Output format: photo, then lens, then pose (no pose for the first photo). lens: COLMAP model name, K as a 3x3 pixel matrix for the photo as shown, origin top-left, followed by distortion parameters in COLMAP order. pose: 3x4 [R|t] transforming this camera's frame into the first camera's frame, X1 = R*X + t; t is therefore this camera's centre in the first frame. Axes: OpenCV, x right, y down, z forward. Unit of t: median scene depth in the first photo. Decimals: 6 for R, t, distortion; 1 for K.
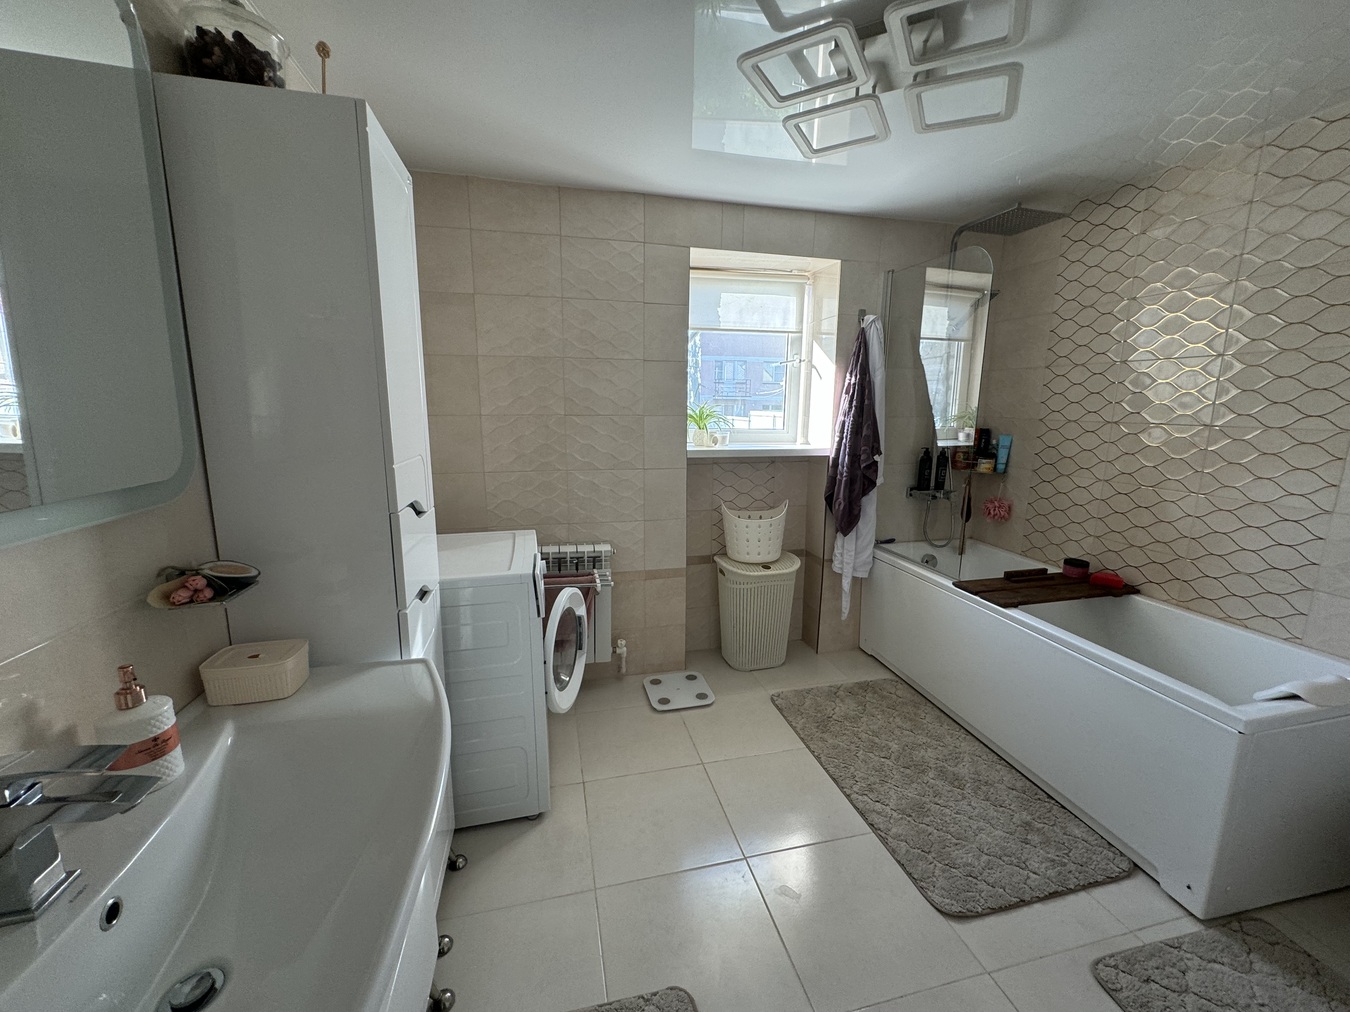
lens RADIAL K [[538.9, 0, 673.1], [0, 538.9, 503.7], [0, 0, 1]] dist [-0.002931, 0.000638]
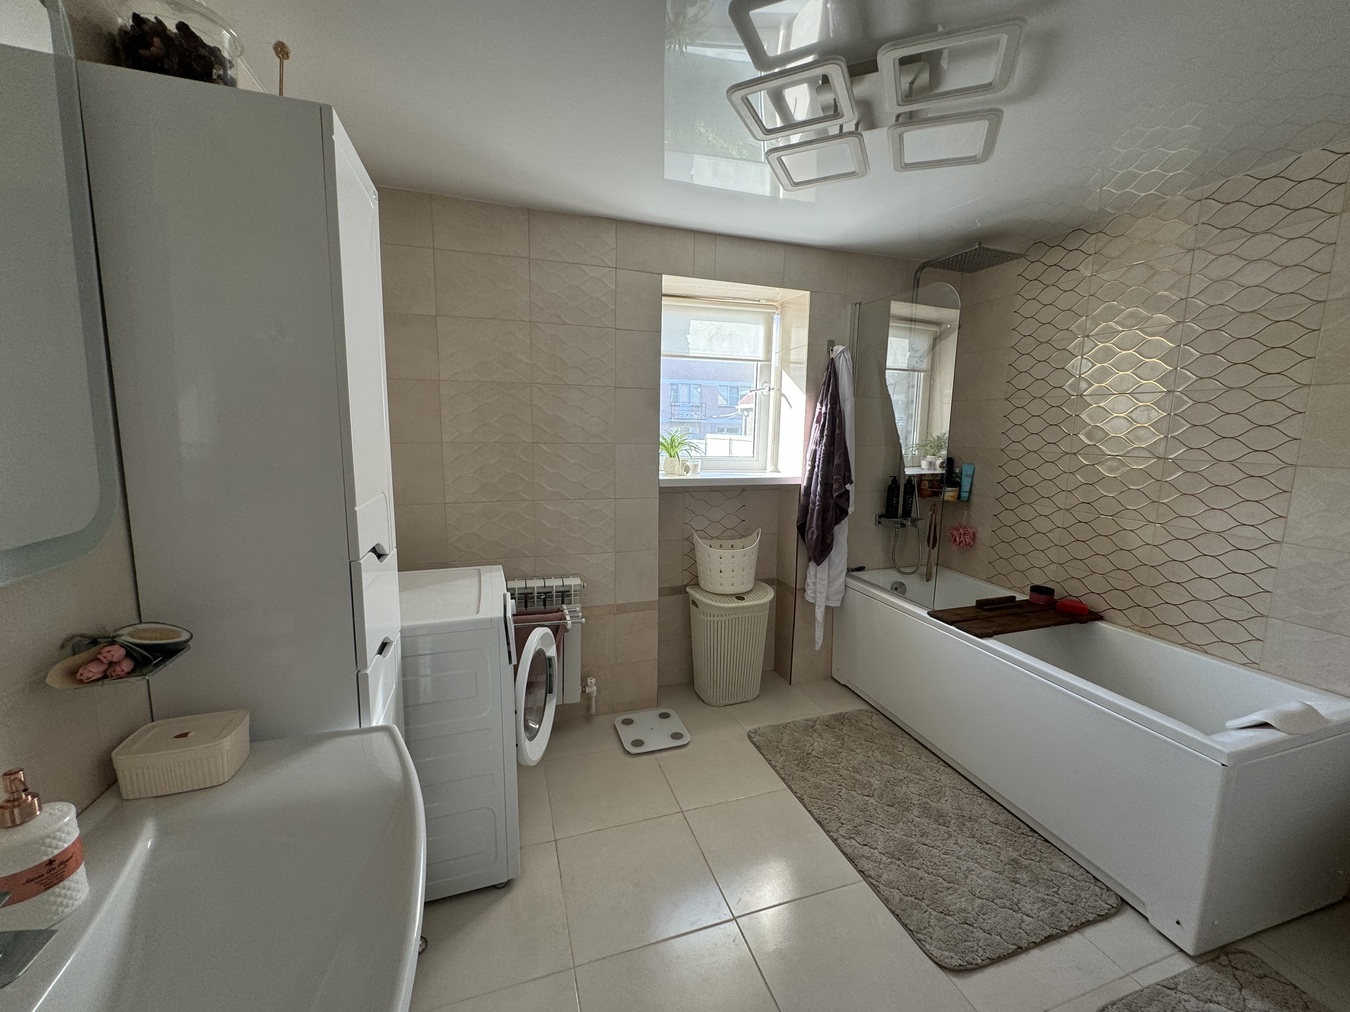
lens RADIAL K [[538.9, 0, 673.1], [0, 538.9, 503.7], [0, 0, 1]] dist [-0.002931, 0.000638]
pose [[0.996545, -0.003573, 0.082972, -0.033366], [0.006832, 0.999215, -0.039034, -0.018679], [-0.082767, 0.039466, 0.995787, 0.033870]]
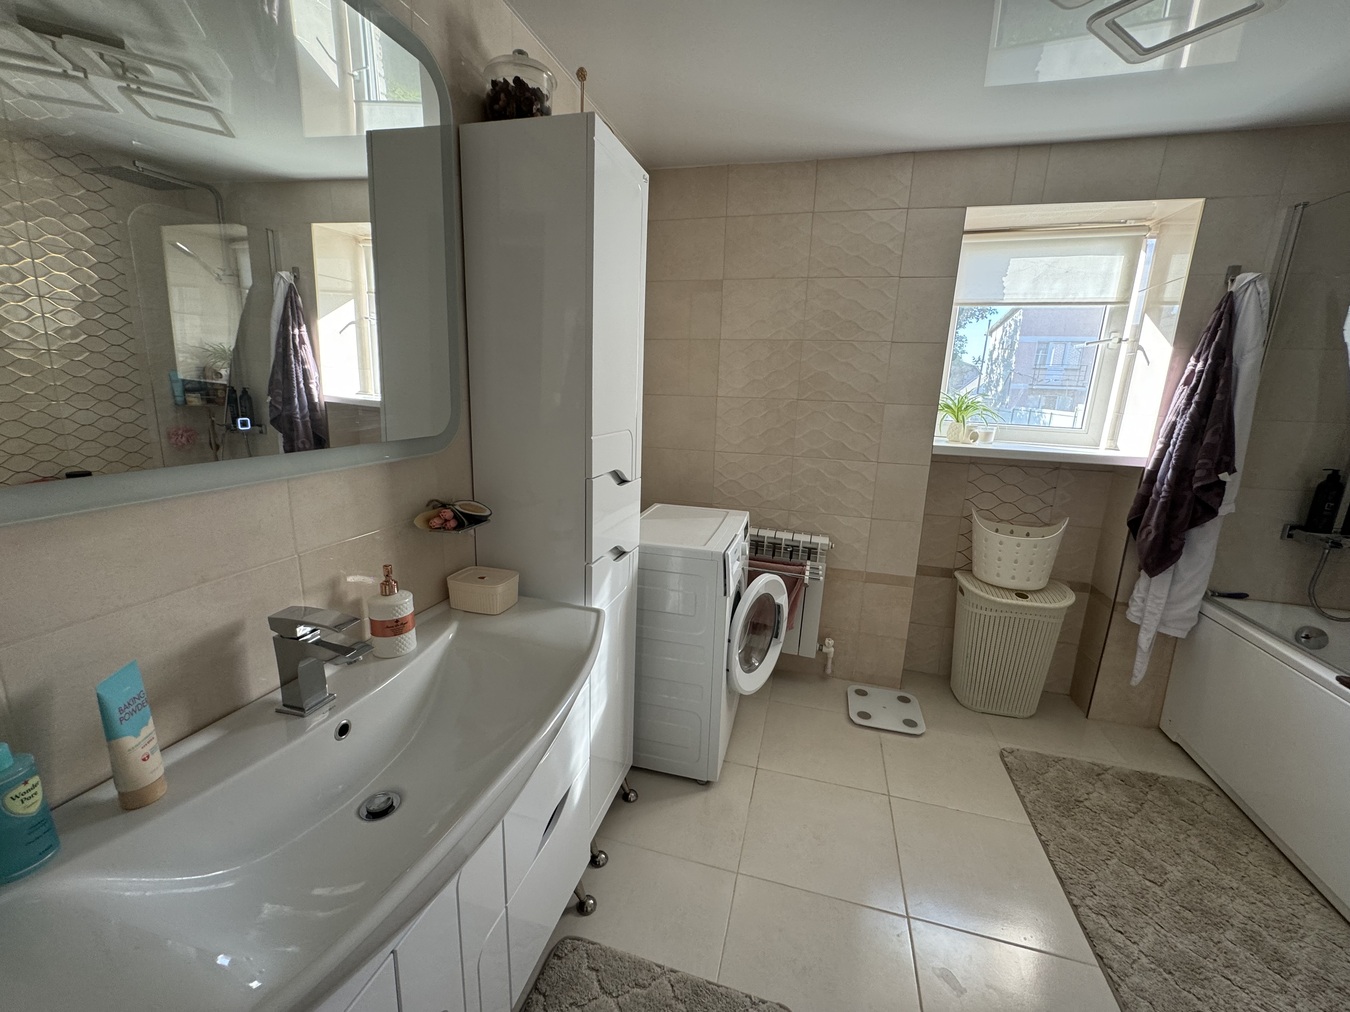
lens RADIAL K [[538.9, 0, 673.1], [0, 538.9, 503.7], [0, 0, 1]] dist [-0.002931, 0.000638]
pose [[0.874276, 0.127971, -0.468258, 0.086989], [-0.114694, 0.991770, 0.056899, -0.007291], [0.471686, 0.003961, 0.881758, 0.035328]]
